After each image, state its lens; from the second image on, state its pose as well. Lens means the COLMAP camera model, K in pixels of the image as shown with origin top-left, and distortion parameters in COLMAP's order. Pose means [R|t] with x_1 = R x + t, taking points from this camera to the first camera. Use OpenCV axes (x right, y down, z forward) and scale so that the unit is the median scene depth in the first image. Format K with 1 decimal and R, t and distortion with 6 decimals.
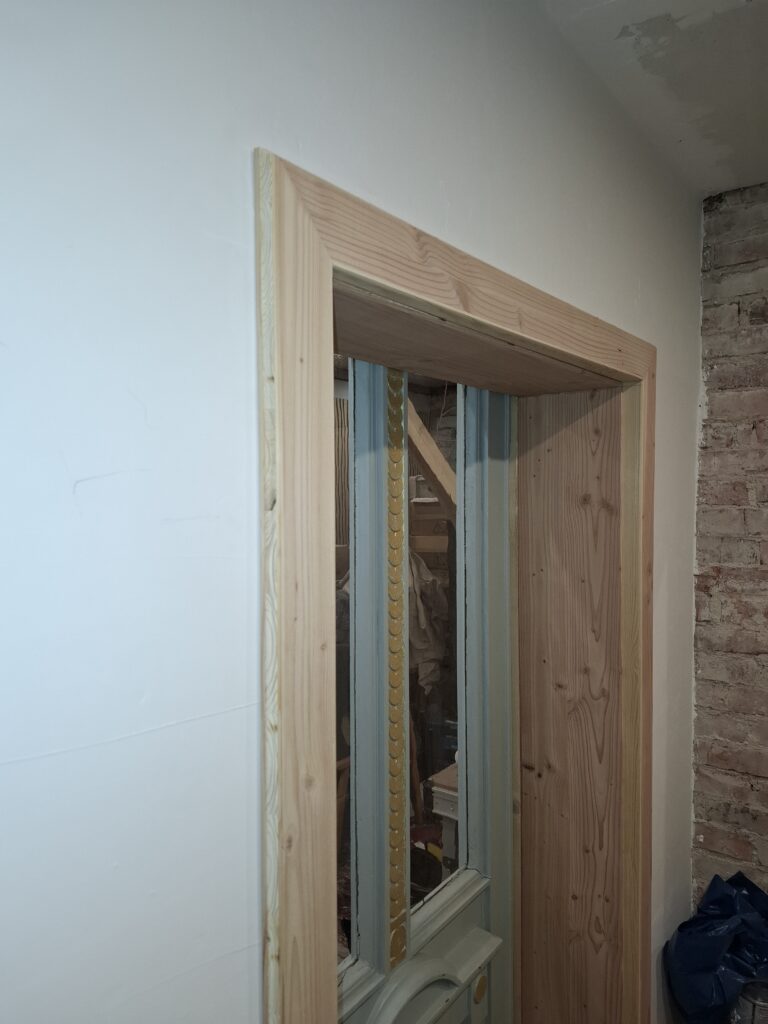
lens RADIAL K [[707.2, 0, 384.0], [0, 707.2, 512.0], [0, 0, 1]] dist [0.069374, -0.076199]
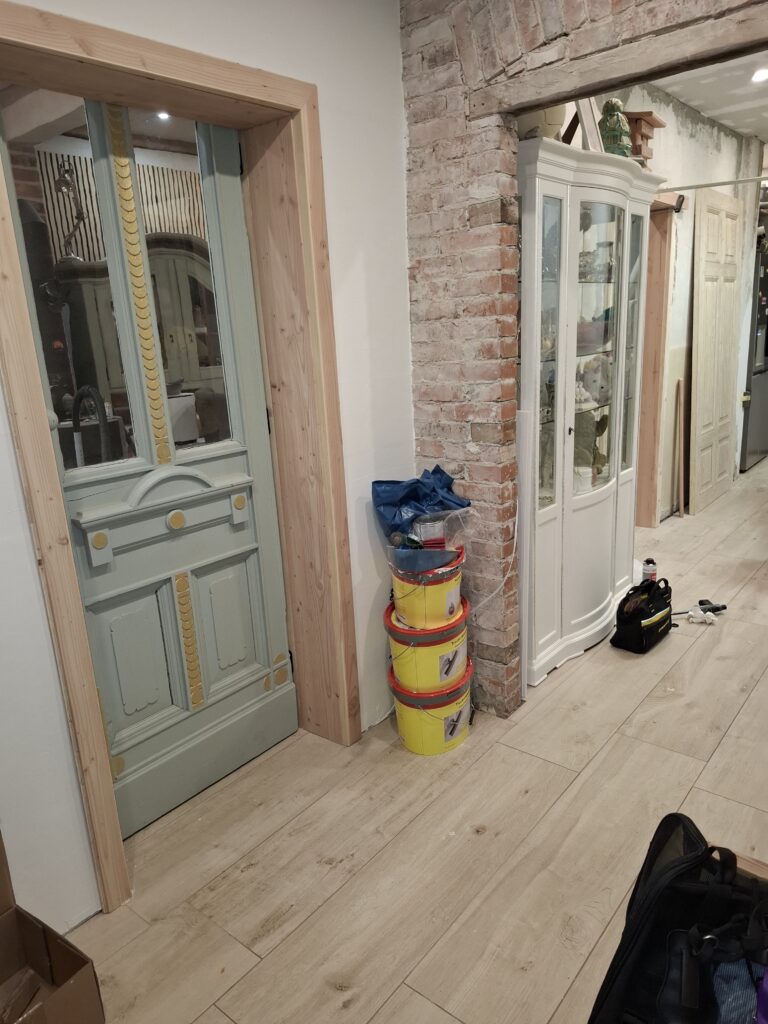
lens RADIAL K [[703.0, 0, 388.2], [0, 703.0, 513.1], [0, 0, 1]] dist [0.084105, -0.111861]
pose [[0.997799, -0.029462, -0.059403, 0.479579], [0.042554, 0.971561, 0.232934, 0.240892], [0.050851, -0.234949, 0.970677, -0.527967]]
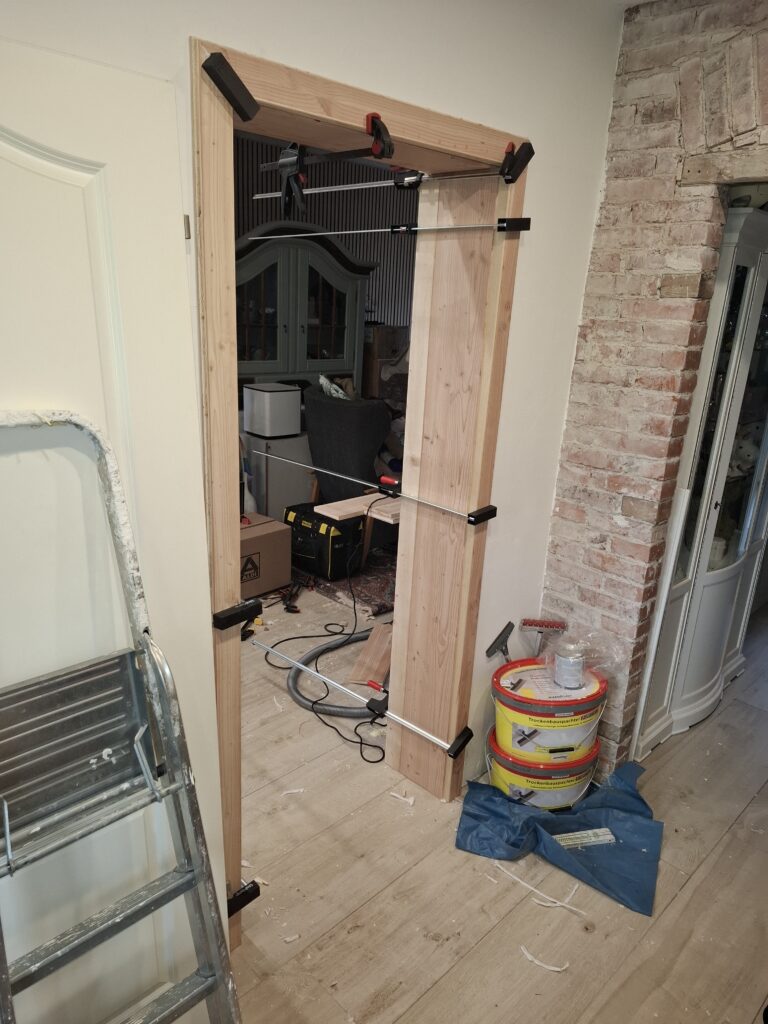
lens RADIAL K [[707.2, 0, 384.0], [0, 707.2, 512.0], [0, 0, 1]] dist [0.069374, -0.076199]
pose [[0.986263, 0.104115, -0.128237, 0.286334], [-0.065757, 0.959649, 0.273404, 0.084253], [0.151528, -0.261216, 0.953313, -0.473841]]
